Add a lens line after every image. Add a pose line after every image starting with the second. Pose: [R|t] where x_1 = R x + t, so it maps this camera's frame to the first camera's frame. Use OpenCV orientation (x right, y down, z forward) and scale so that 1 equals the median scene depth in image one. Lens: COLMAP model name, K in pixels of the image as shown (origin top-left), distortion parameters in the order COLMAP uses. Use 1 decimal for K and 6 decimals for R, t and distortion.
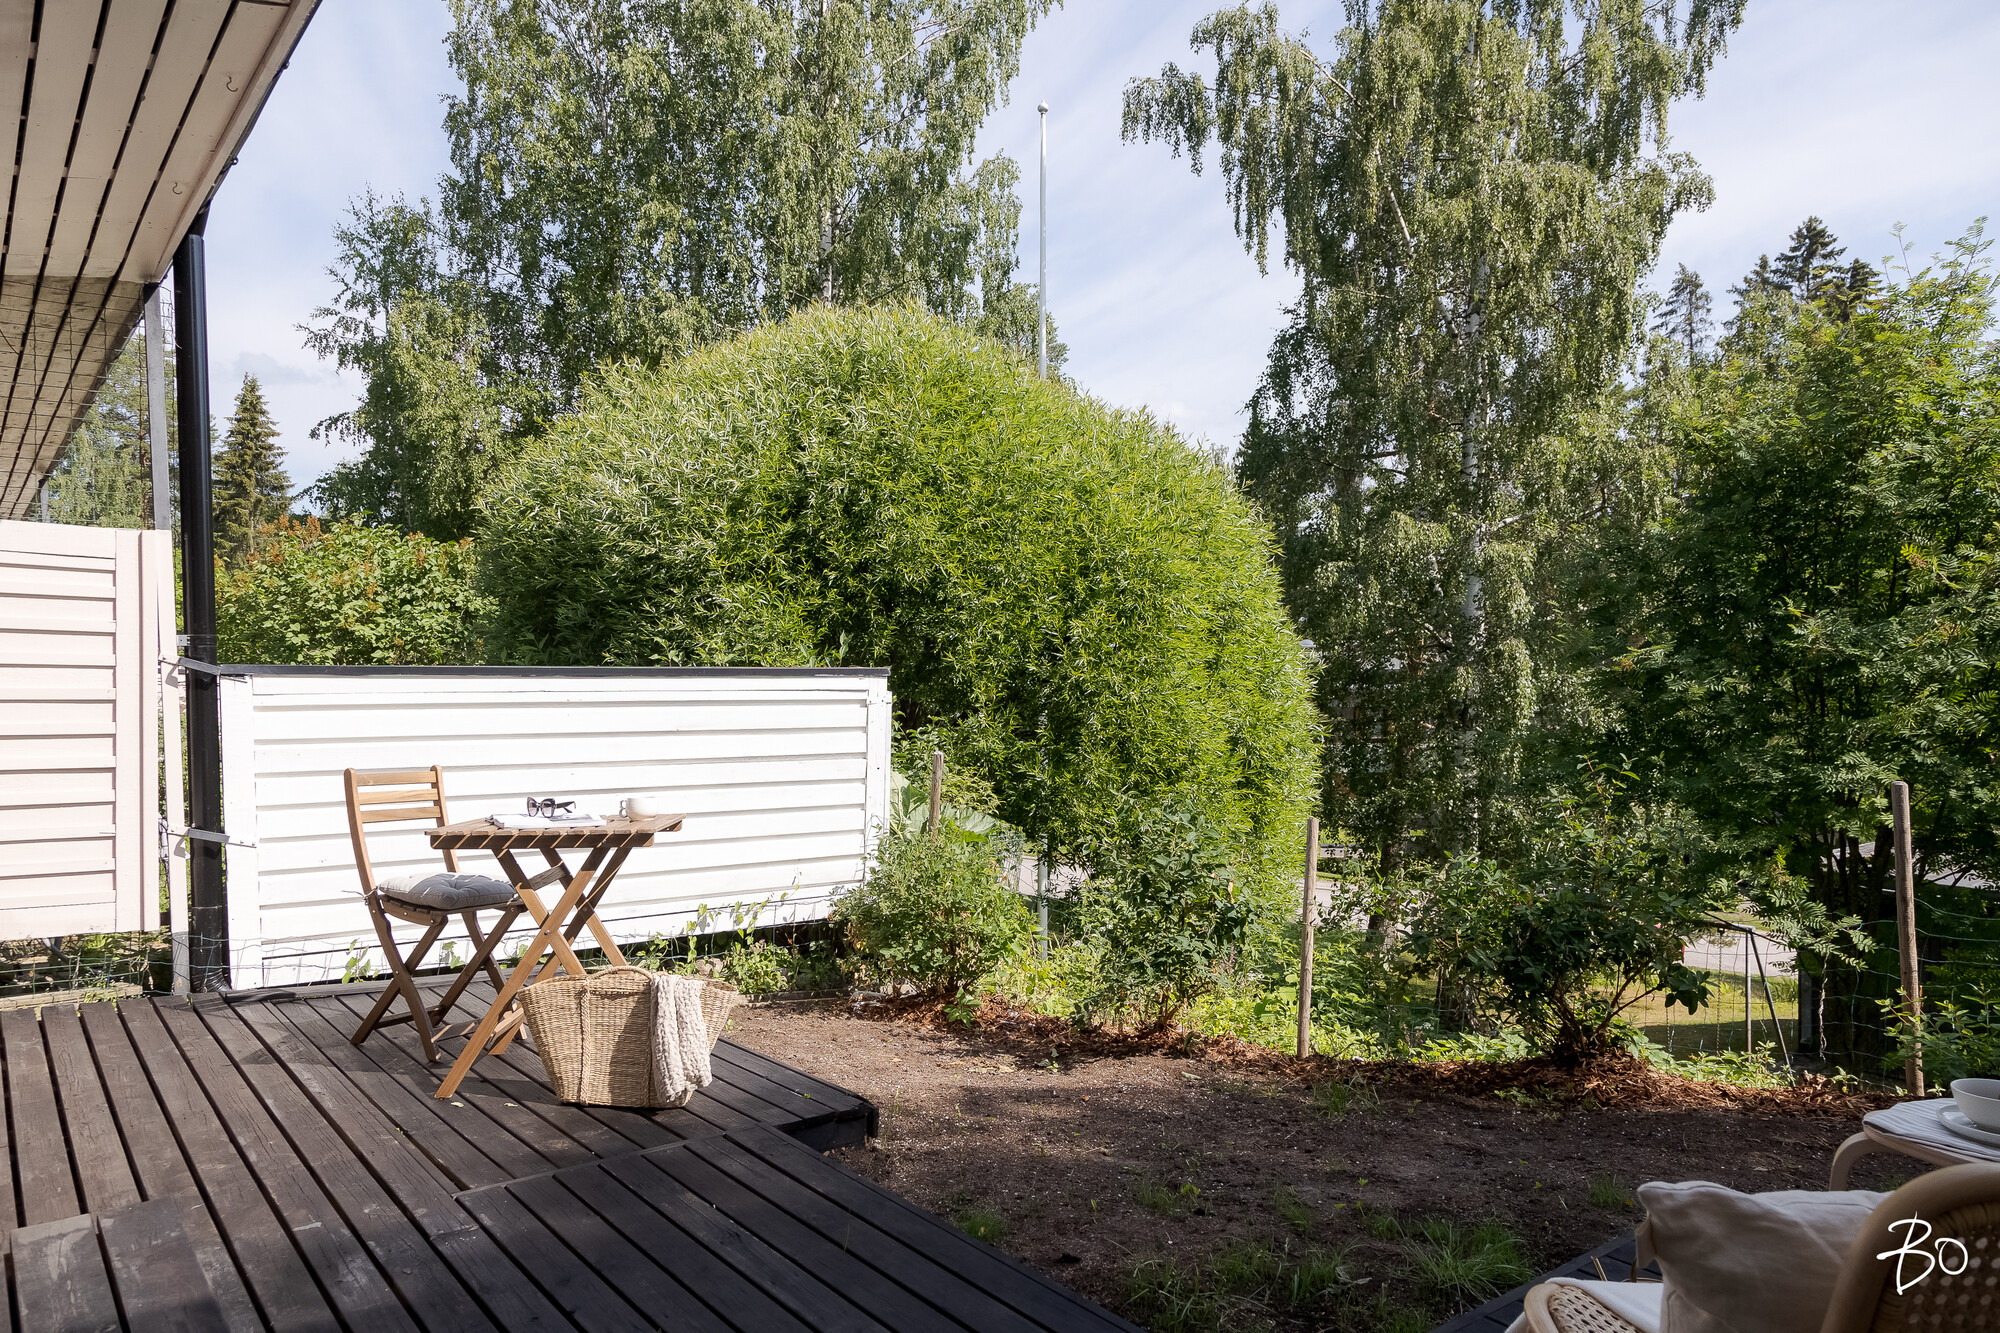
lens RADIAL K [[1478.4, 0, 1000.0], [0, 1478.4, 666.5], [0, 0, 1]] dist [0.014715, -0.003559]
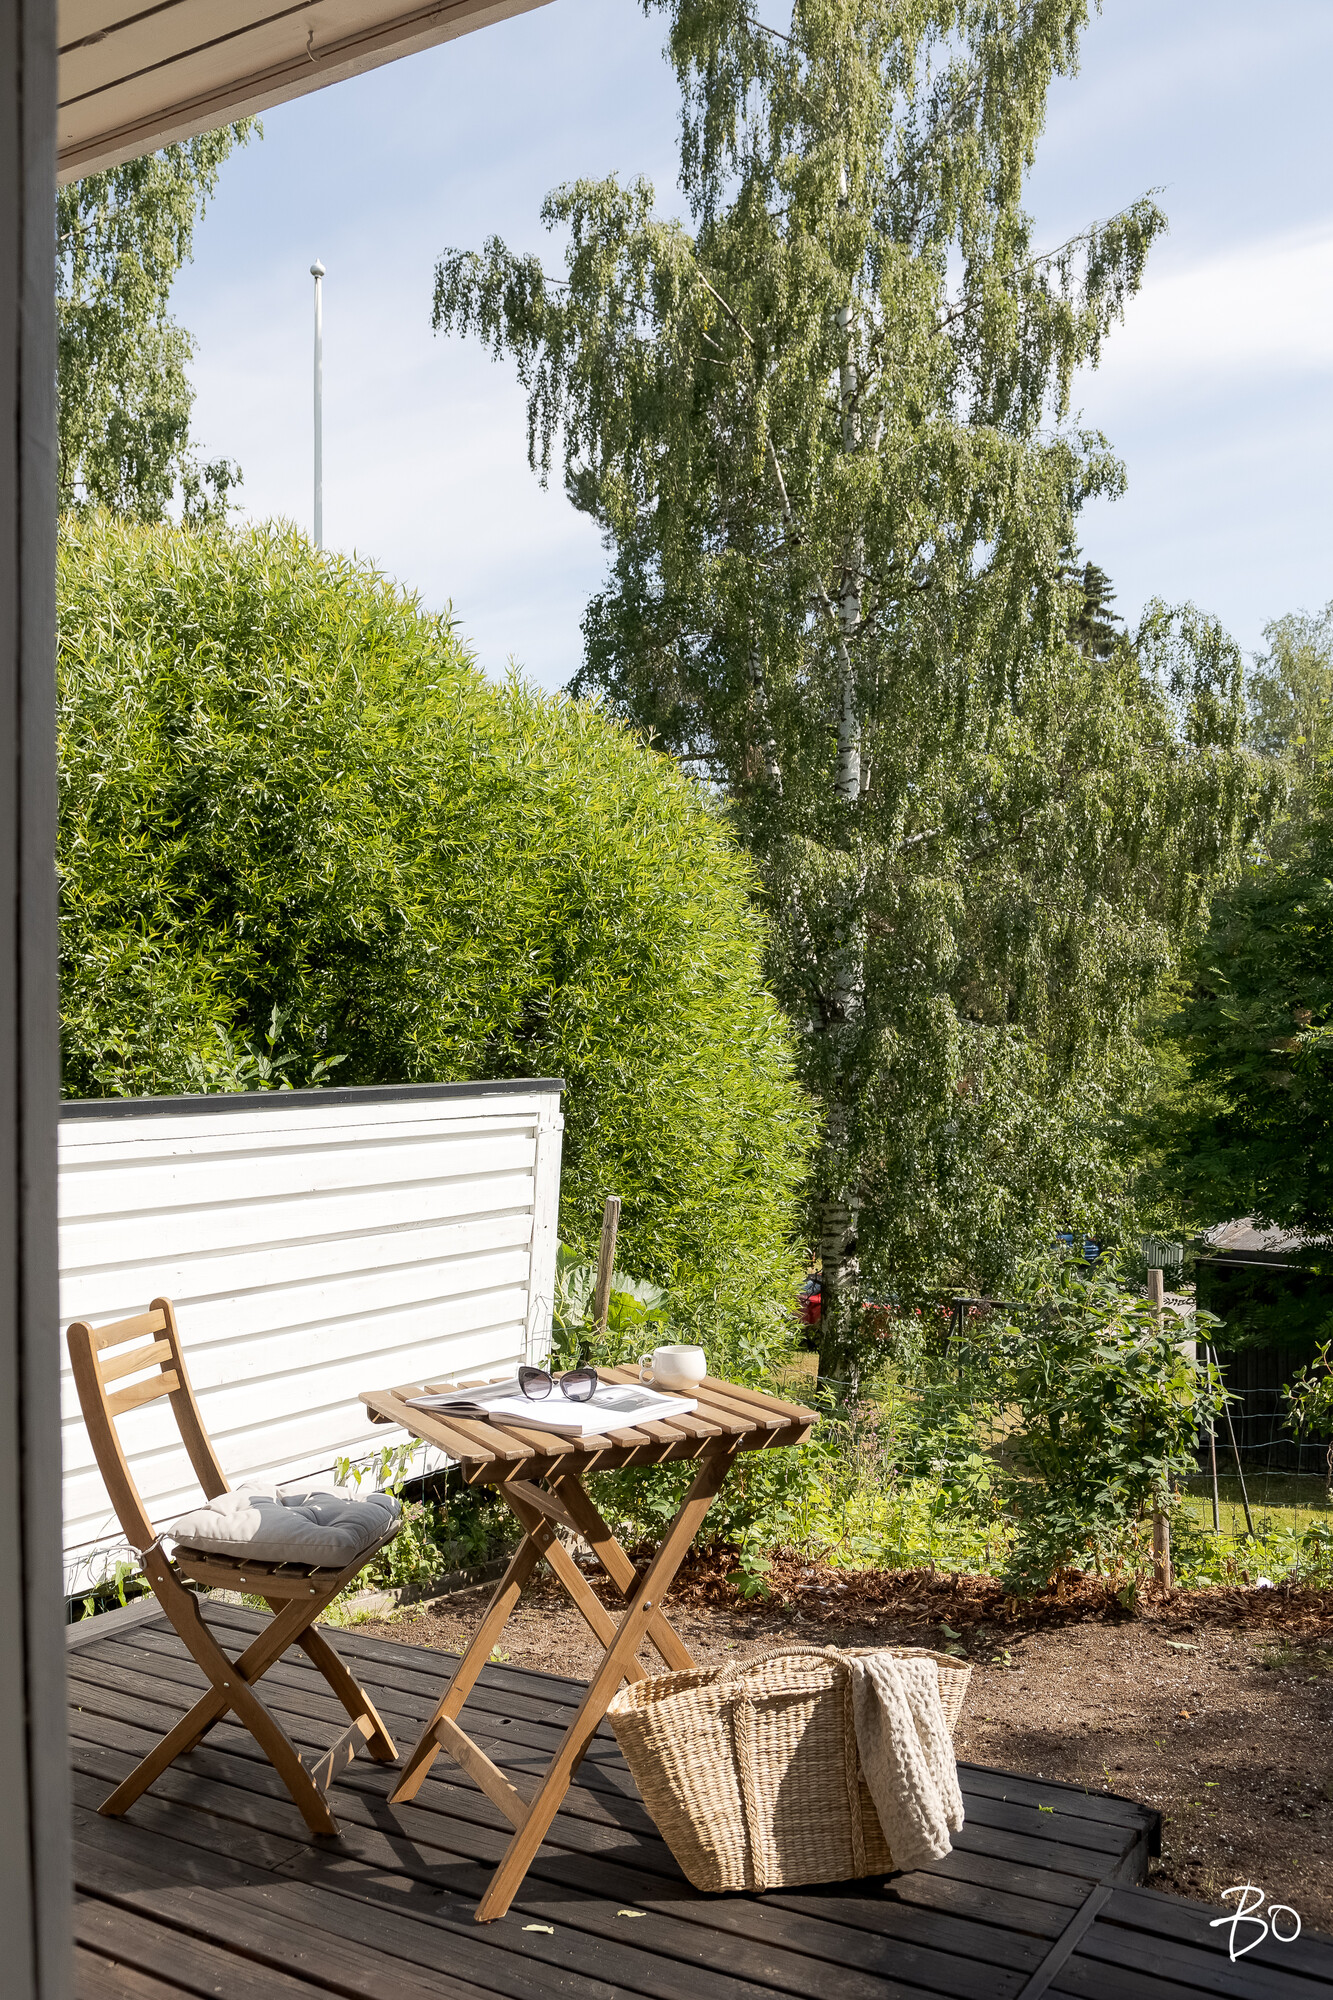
lens RADIAL K [[1846.5, 0, 666.5], [0, 1846.5, 1000.0], [0, 0, 1]] dist [-0.055171, 0.177964]
pose [[0.927973, -0.005536, 0.372607, -0.170863], [0.005124, 0.999985, 0.002095, -0.017980], [-0.372613, -0.000035, 0.927987, 0.098788]]
